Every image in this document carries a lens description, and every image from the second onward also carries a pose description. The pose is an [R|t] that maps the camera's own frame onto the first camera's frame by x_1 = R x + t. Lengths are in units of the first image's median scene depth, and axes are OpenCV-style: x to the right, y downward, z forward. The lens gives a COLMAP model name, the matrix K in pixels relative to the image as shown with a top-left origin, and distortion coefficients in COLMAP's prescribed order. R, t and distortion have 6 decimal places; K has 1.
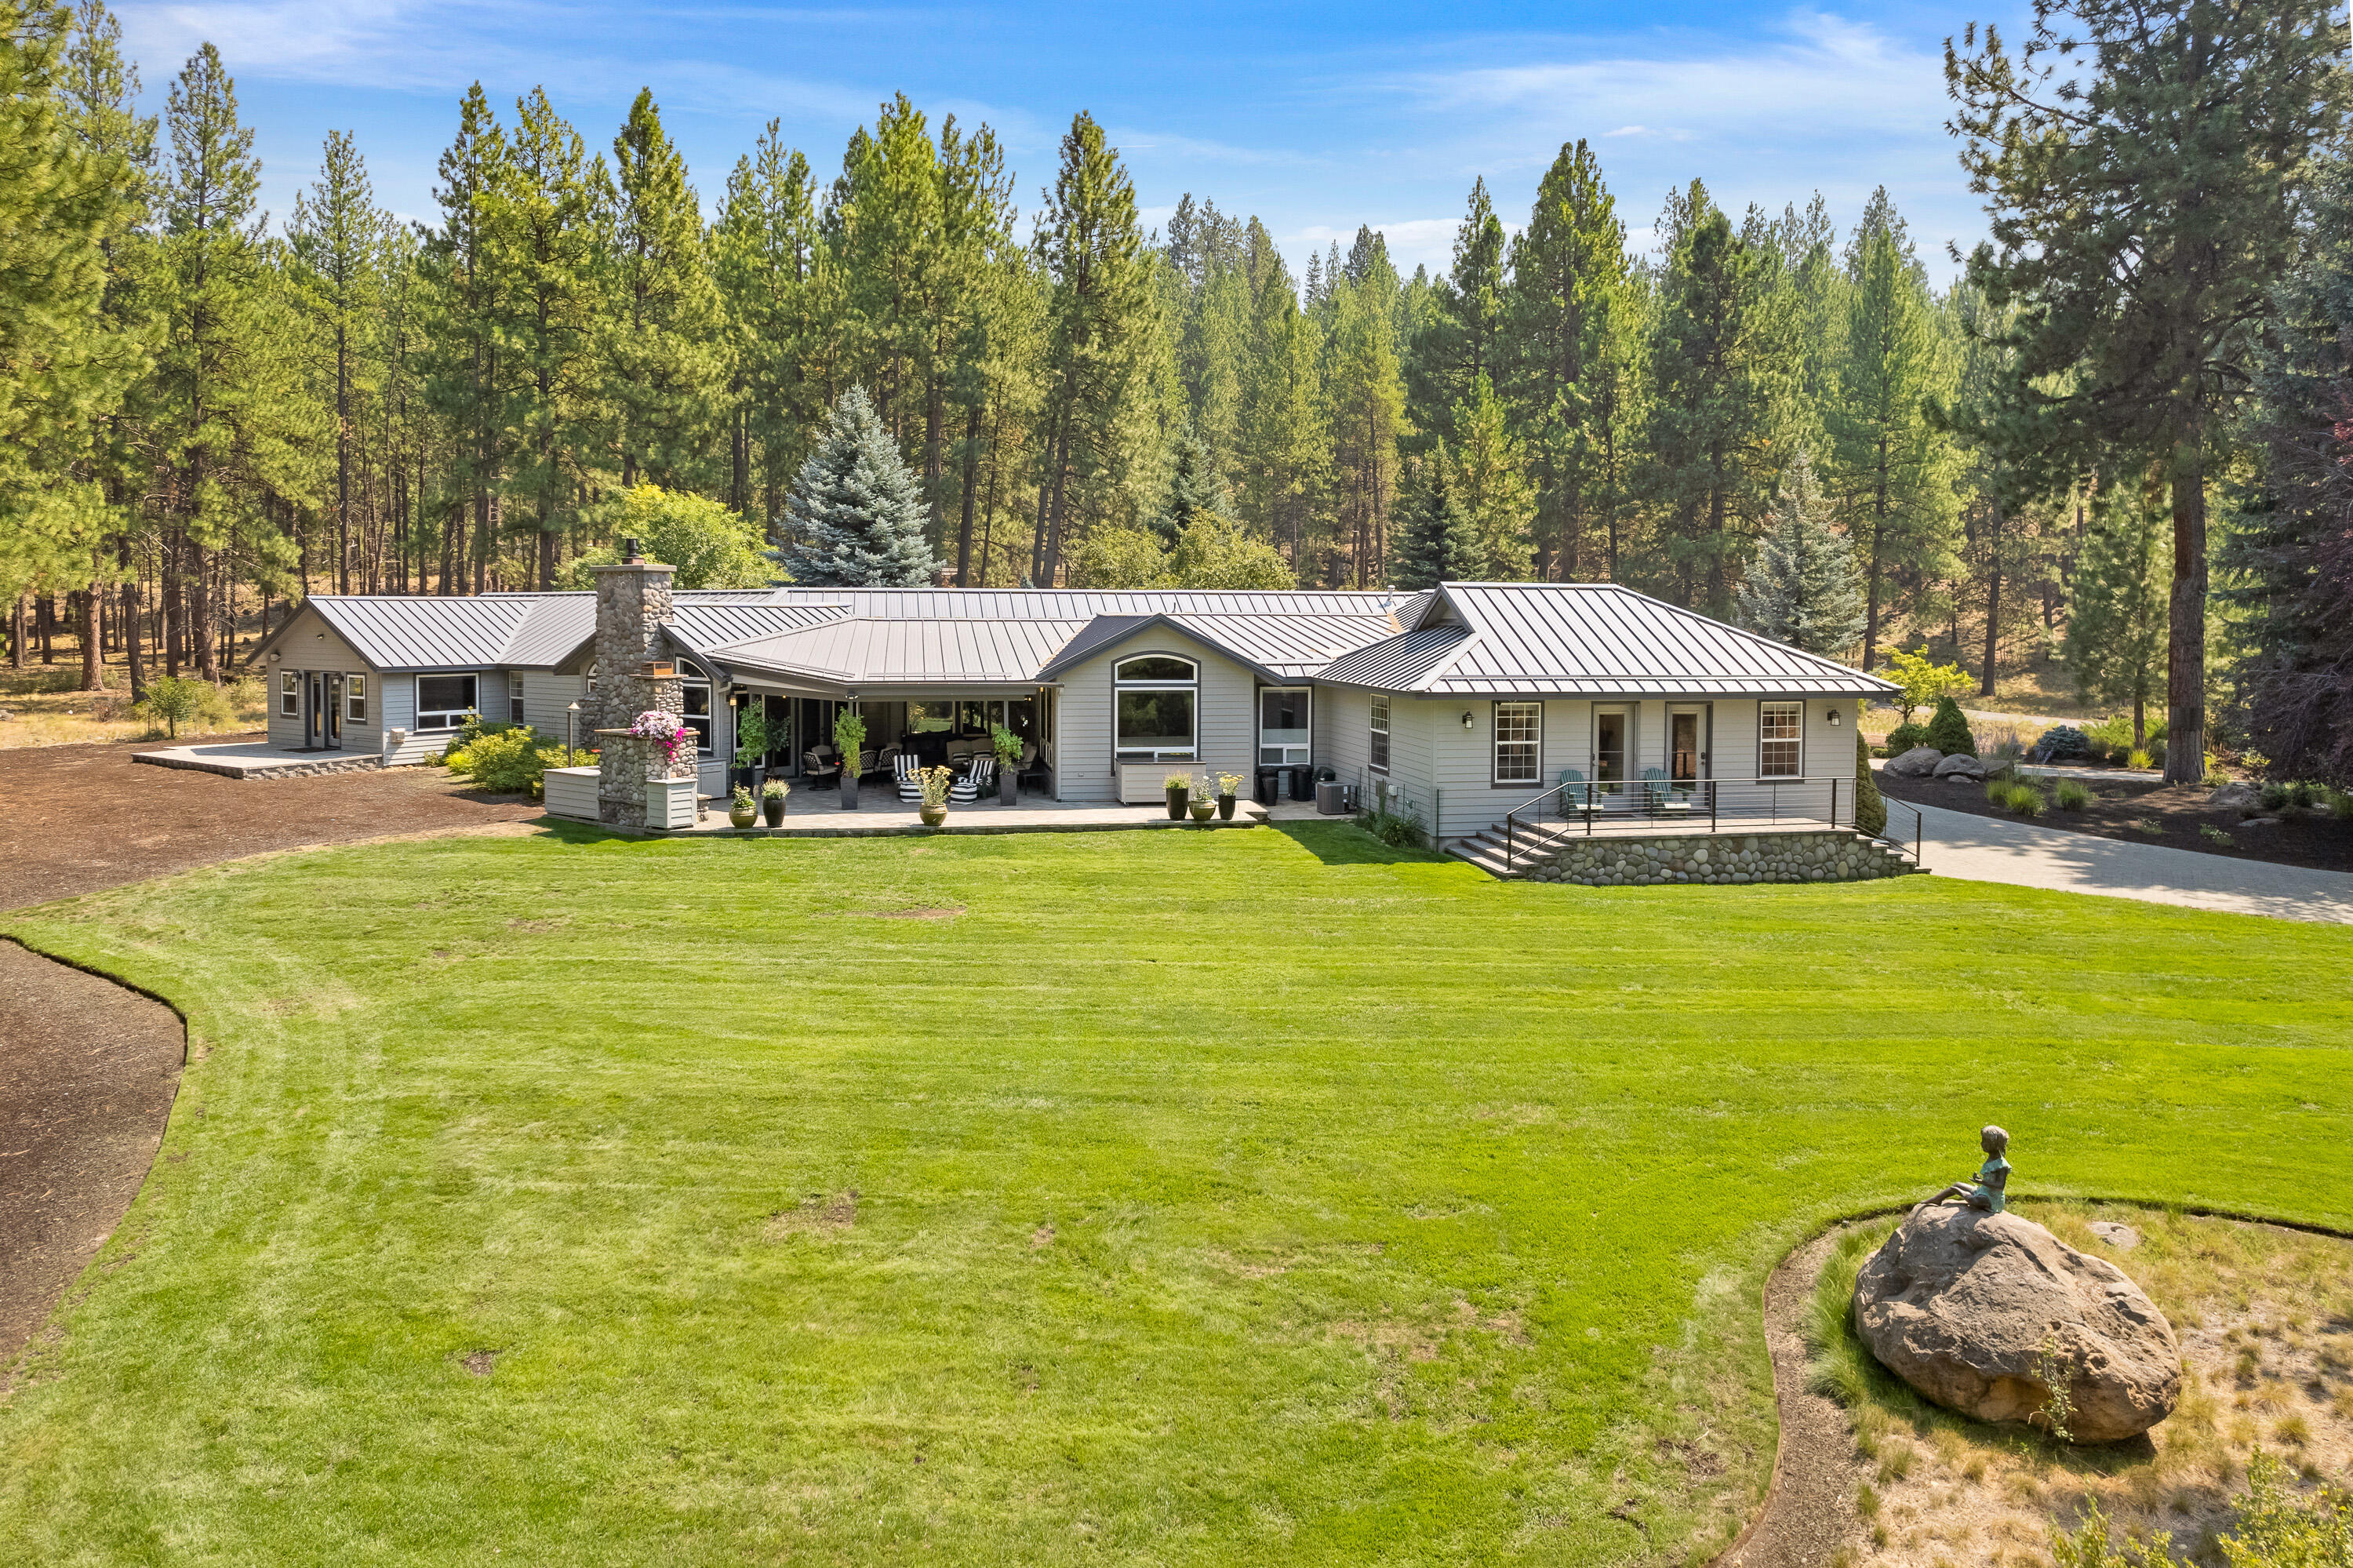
lens RADIAL K [[1492.0, 0, 1189.9], [0, 1492.0, 645.1], [0, 0, 1]] dist [-0.060046, 0.041893]
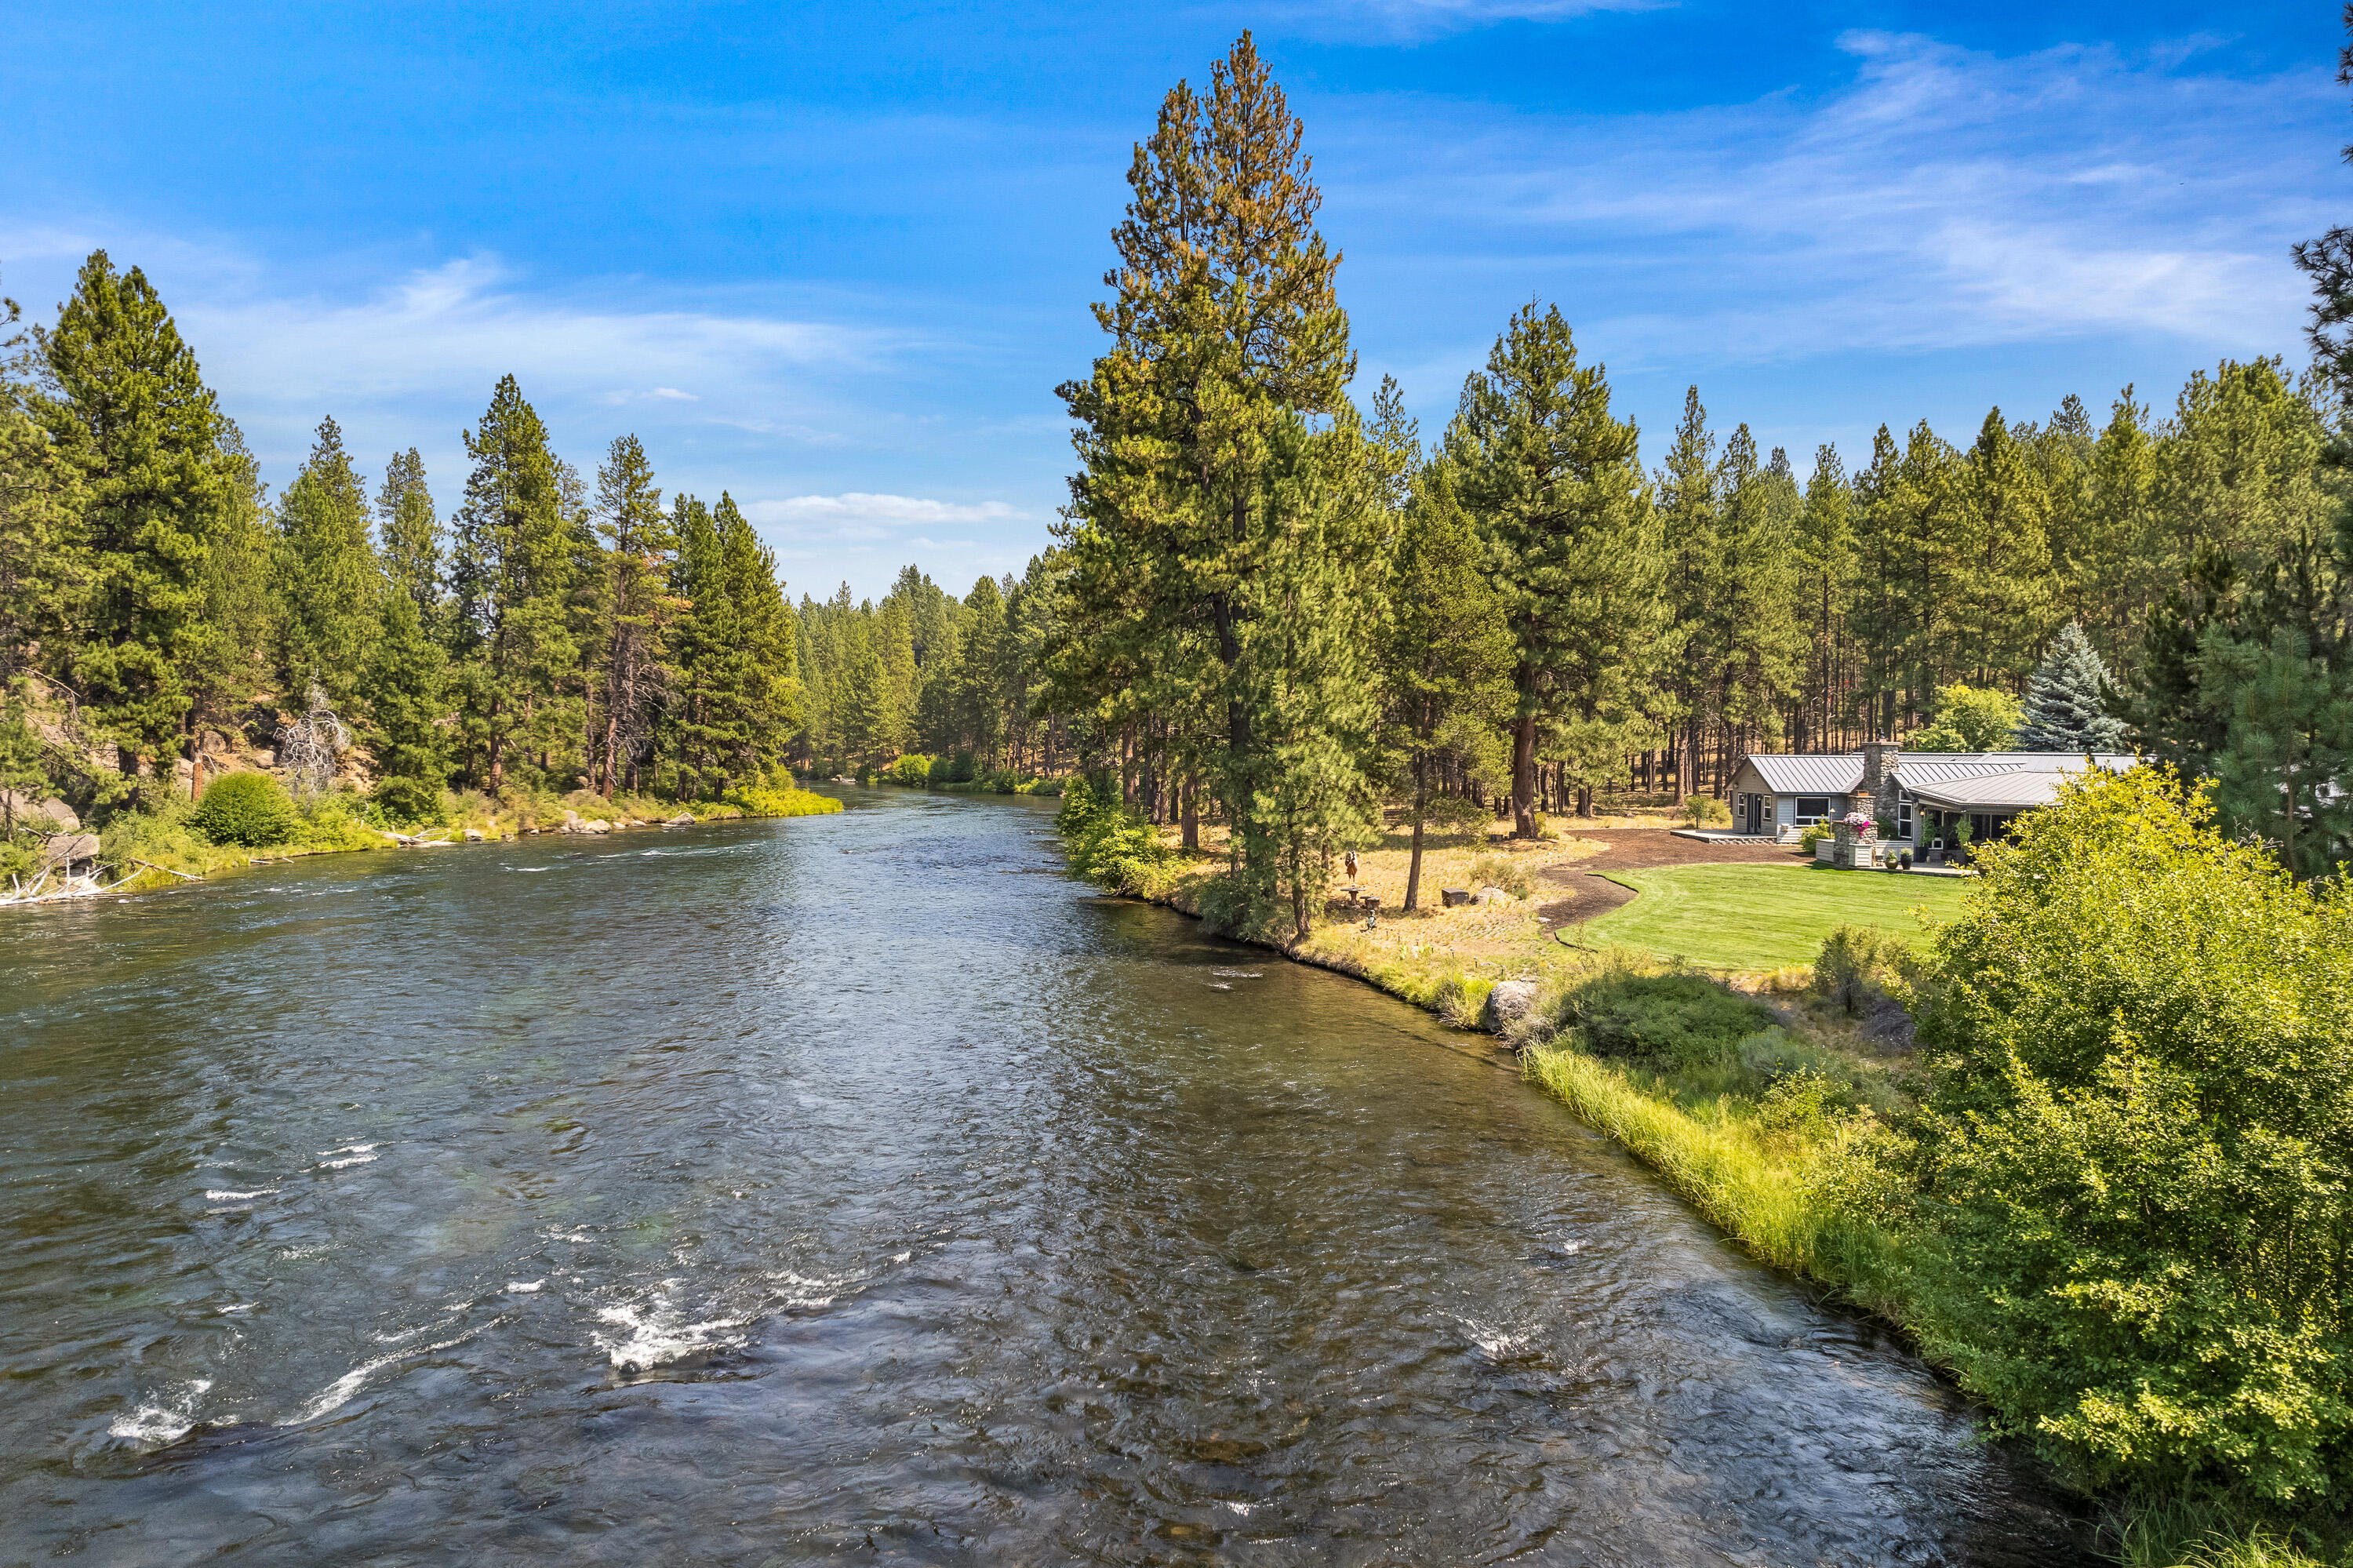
lens RADIAL K [[1492.0, 0, 1175.7], [0, 1492.0, 784.8], [0, 0, 1]] dist [-0.060046, 0.041893]
pose [[0.535377, 0.024945, -0.844245, 0.519839], [-0.029017, 0.999517, 0.011132, 0.005450], [0.844115, 0.018538, 0.535842, -0.554800]]
